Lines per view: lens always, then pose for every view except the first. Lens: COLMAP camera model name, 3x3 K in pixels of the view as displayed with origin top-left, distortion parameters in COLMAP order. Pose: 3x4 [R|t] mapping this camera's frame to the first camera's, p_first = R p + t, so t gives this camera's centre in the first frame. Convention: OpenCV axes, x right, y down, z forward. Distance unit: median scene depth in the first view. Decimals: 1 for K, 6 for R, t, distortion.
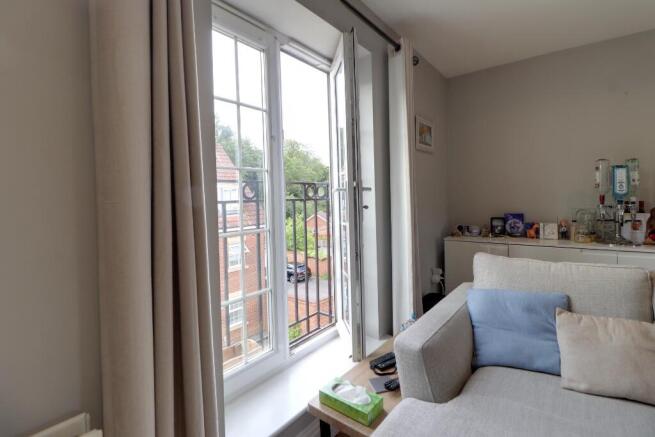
lens RADIAL K [[314.4, 0, 347.0], [0, 314.4, 197.9], [0, 0, 1]] dist [-0.014863, -0.000678]
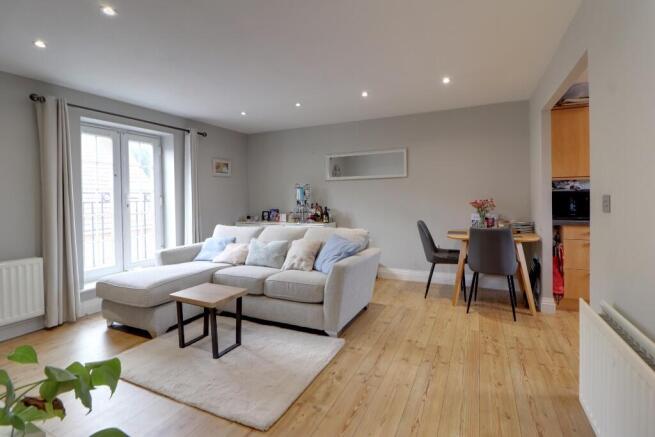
lens RADIAL K [[314.4, 0, 347.0], [0, 314.4, 197.9], [0, 0, 1]] dist [-0.014863, -0.000678]
pose [[0.983845, 0.010681, 0.178706, 0.956044], [-0.010213, 0.999942, -0.003537, -0.025775], [-0.178733, 0.001654, 0.983896, -1.478018]]
